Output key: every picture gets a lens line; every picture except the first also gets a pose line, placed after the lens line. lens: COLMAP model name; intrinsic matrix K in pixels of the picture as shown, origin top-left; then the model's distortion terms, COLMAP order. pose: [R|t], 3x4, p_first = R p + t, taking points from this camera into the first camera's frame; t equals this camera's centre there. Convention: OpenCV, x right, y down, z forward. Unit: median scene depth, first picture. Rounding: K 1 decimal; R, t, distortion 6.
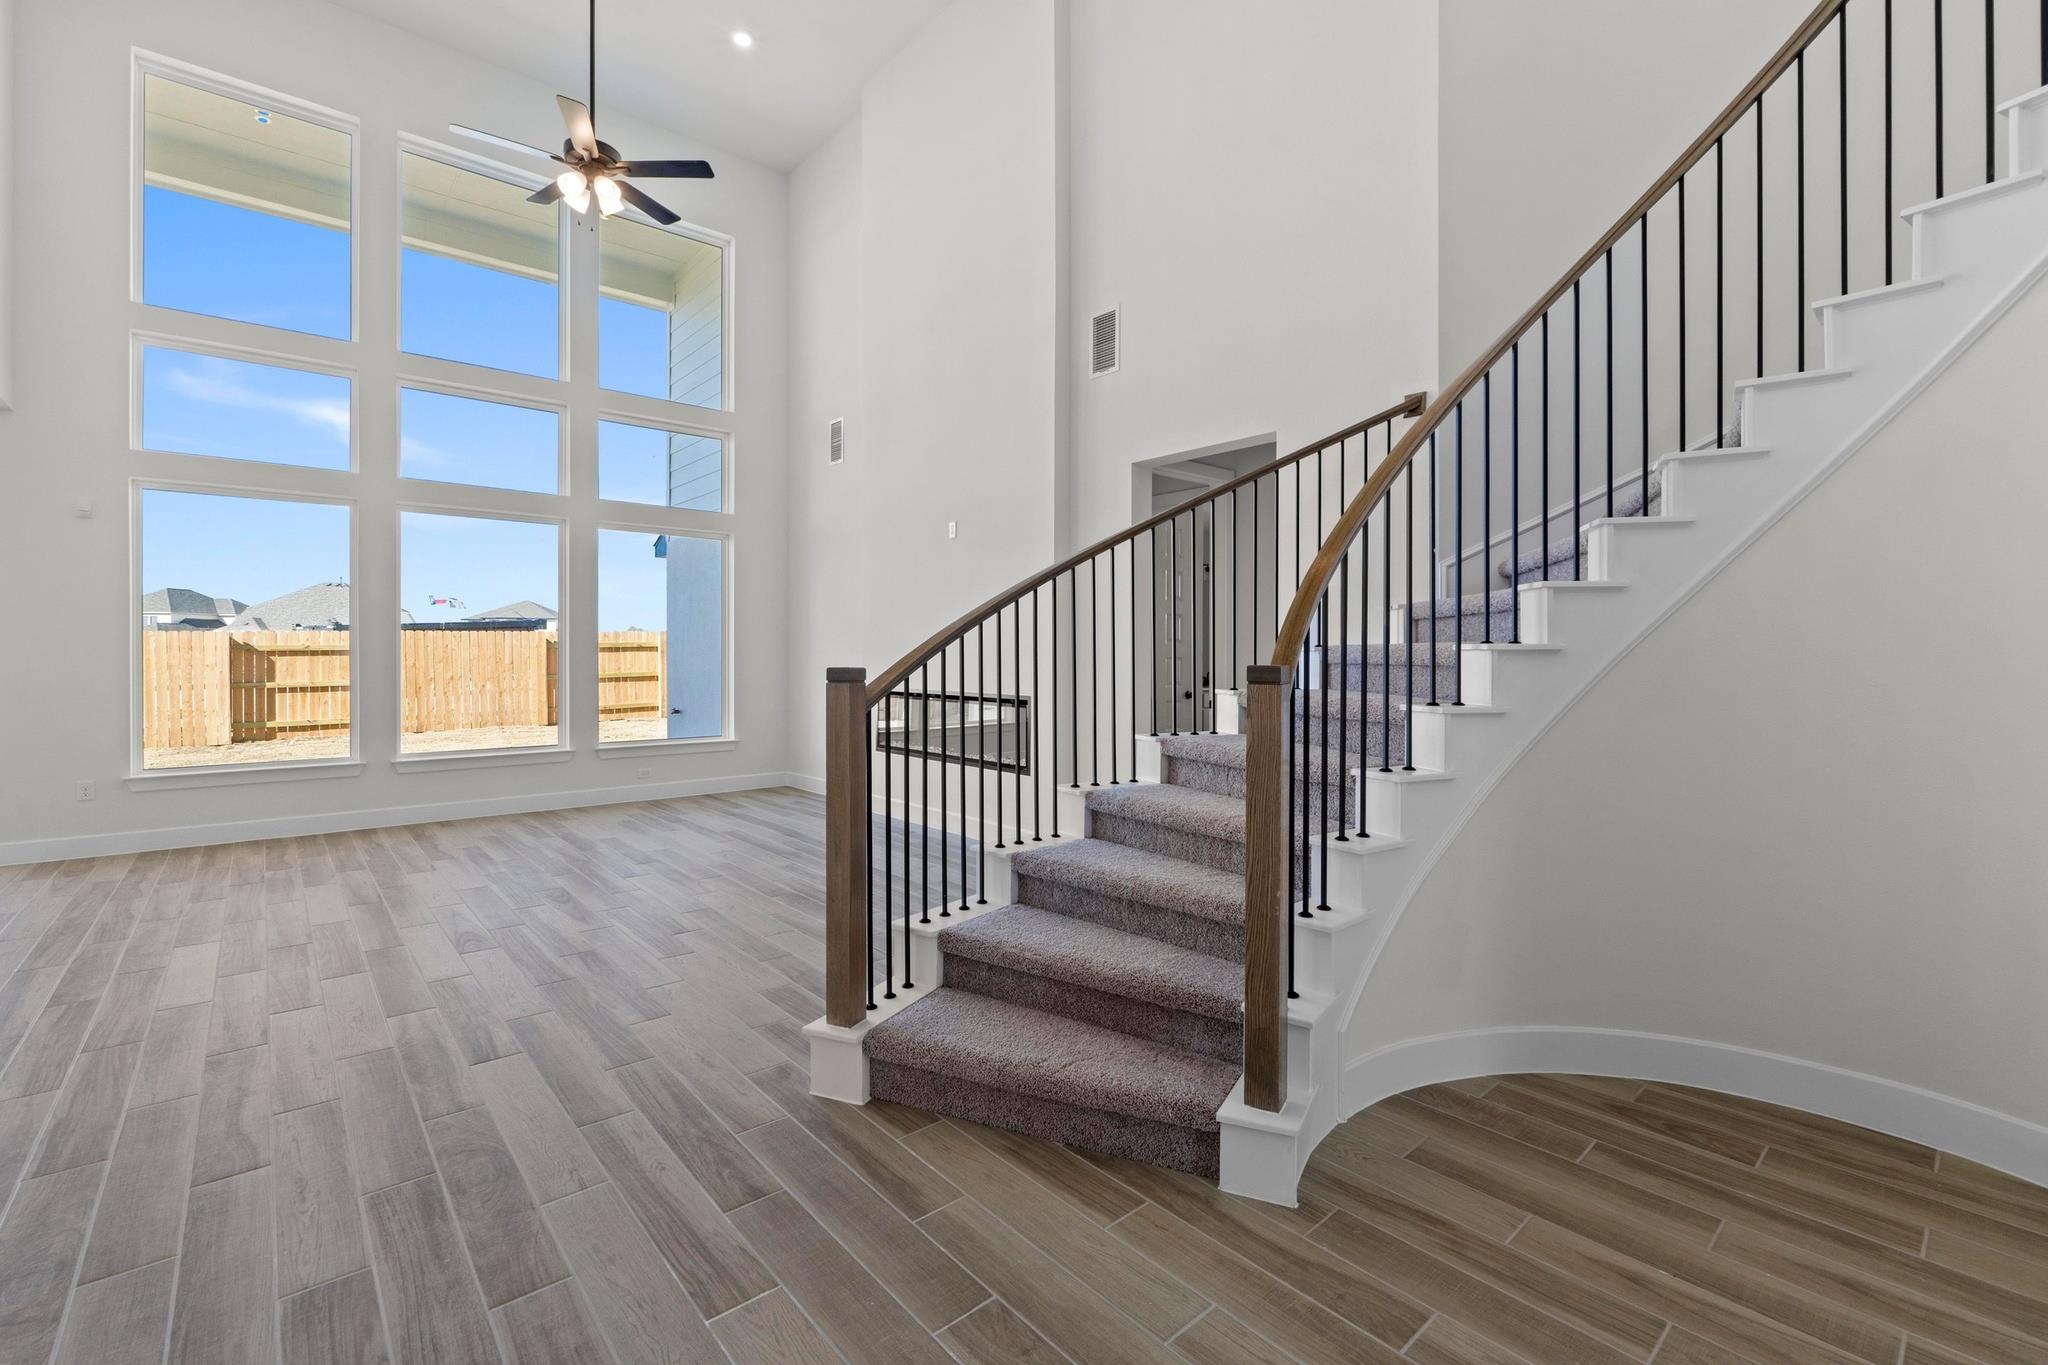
lens RADIAL K [[879.7, 0, 1025.8], [0, 879.7, 659.5], [0, 0, 1]] dist [-0.009144, -0.000170]
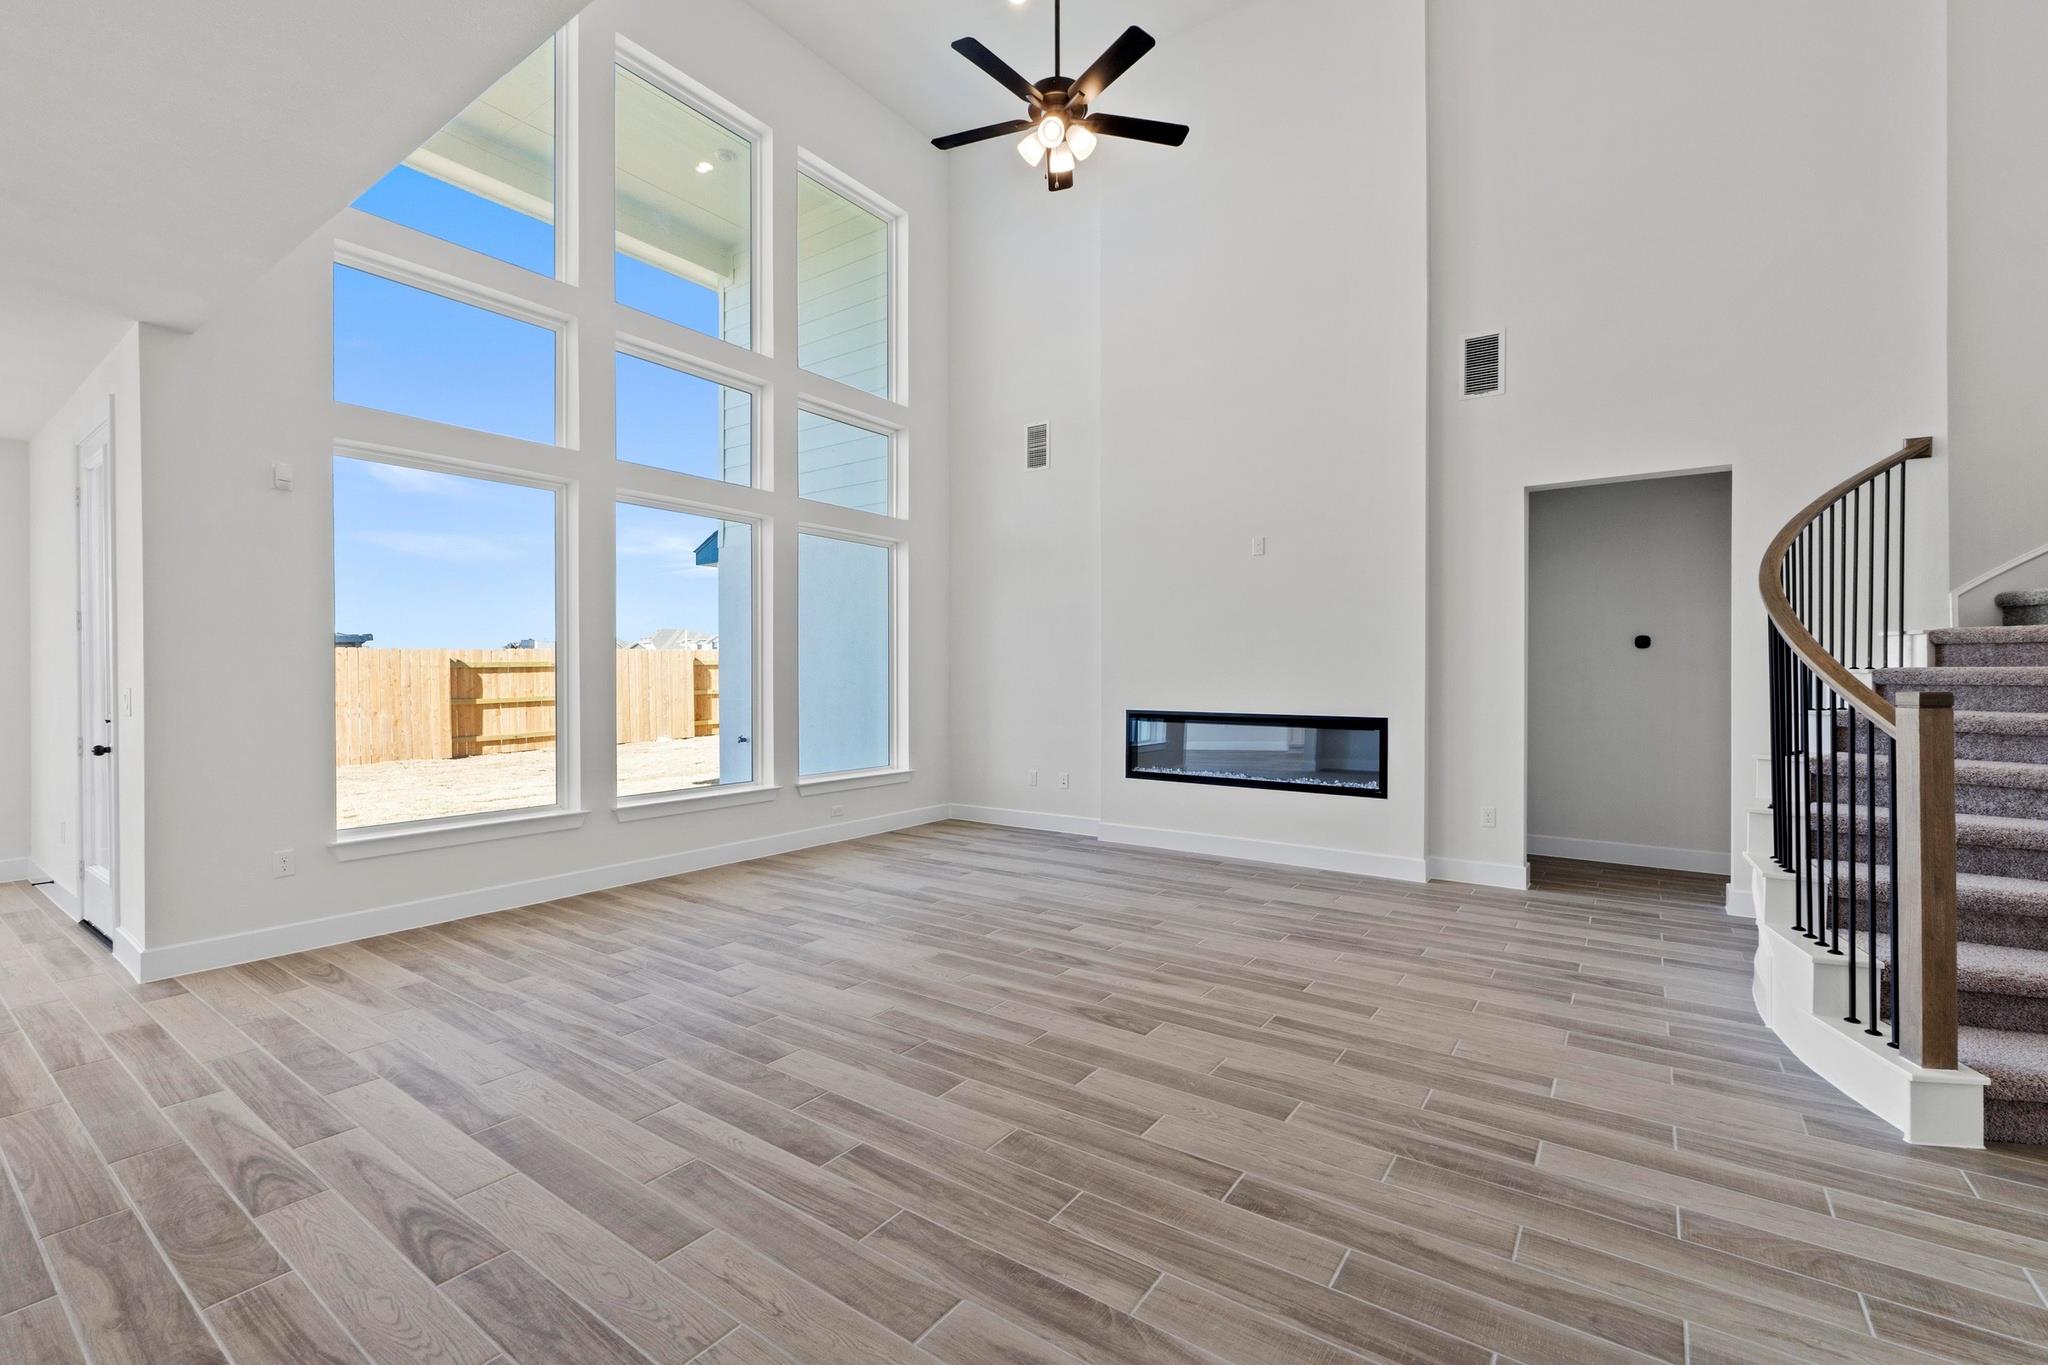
lens RADIAL K [[880.9, 0, 1016.5], [0, 880.9, 679.0], [0, 0, 1]] dist [-0.003939, -0.000405]
pose [[0.973570, -0.002605, 0.228374, -0.905398], [0.002543, 0.999997, 0.000569, -0.005147], [-0.228375, 0.000026, 0.973573, 0.195961]]
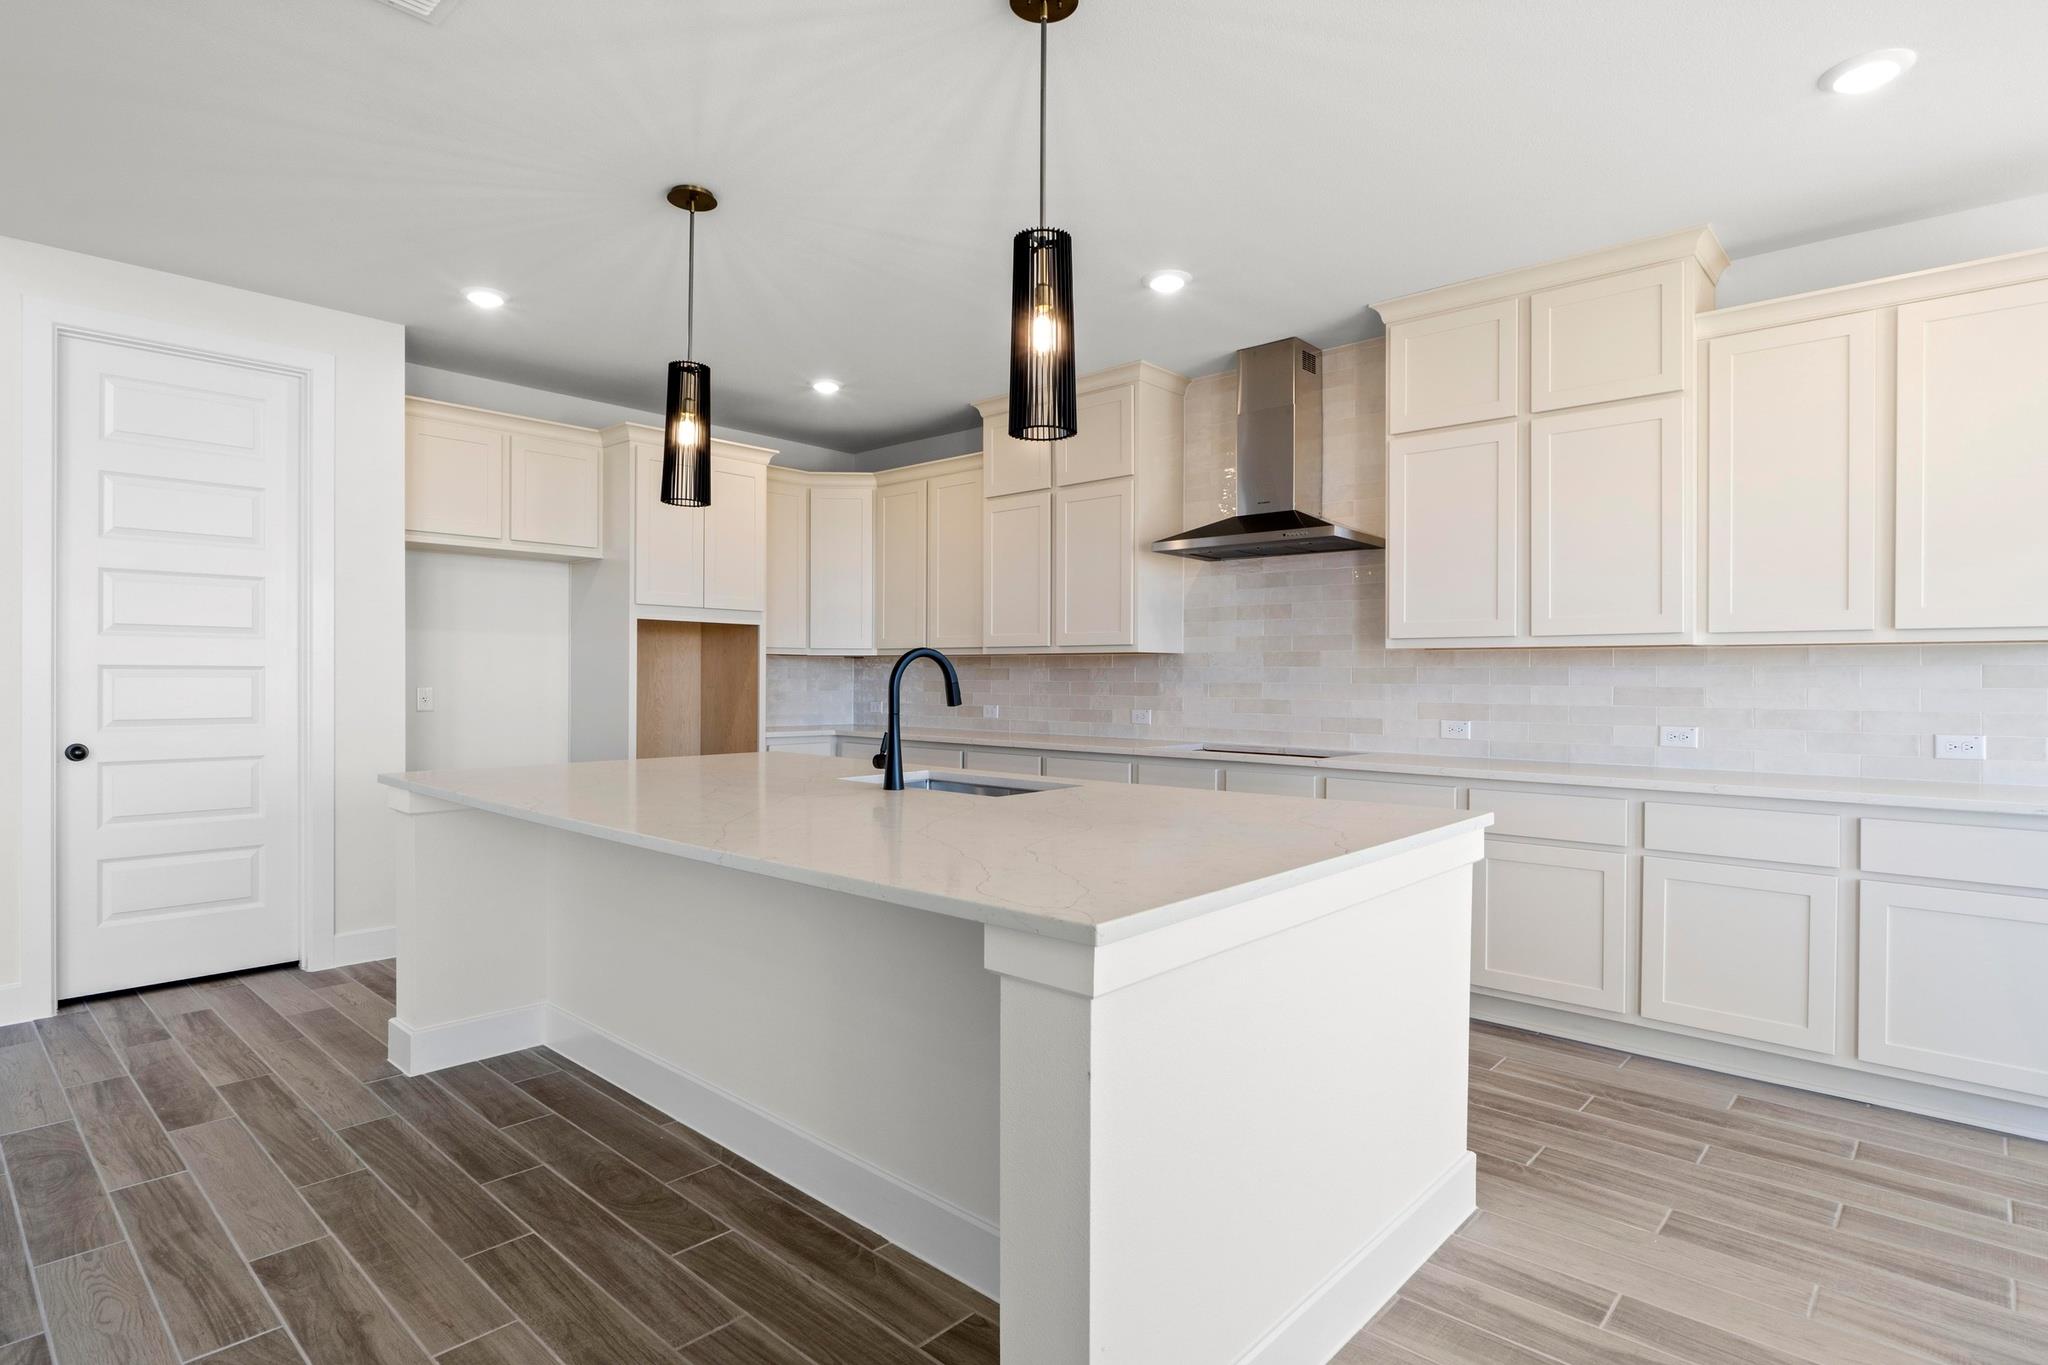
lens RADIAL K [[1059.0, 0, 1017.3], [0, 1059.0, 682.3], [0, 0, 1]] dist [-0.001443, 0.000166]
pose [[-0.994383, -0.006836, -0.105622, -1.507100], [-0.008090, 0.999902, 0.011450, -0.001991], [0.105533, 0.012240, -0.994340, 1.269980]]
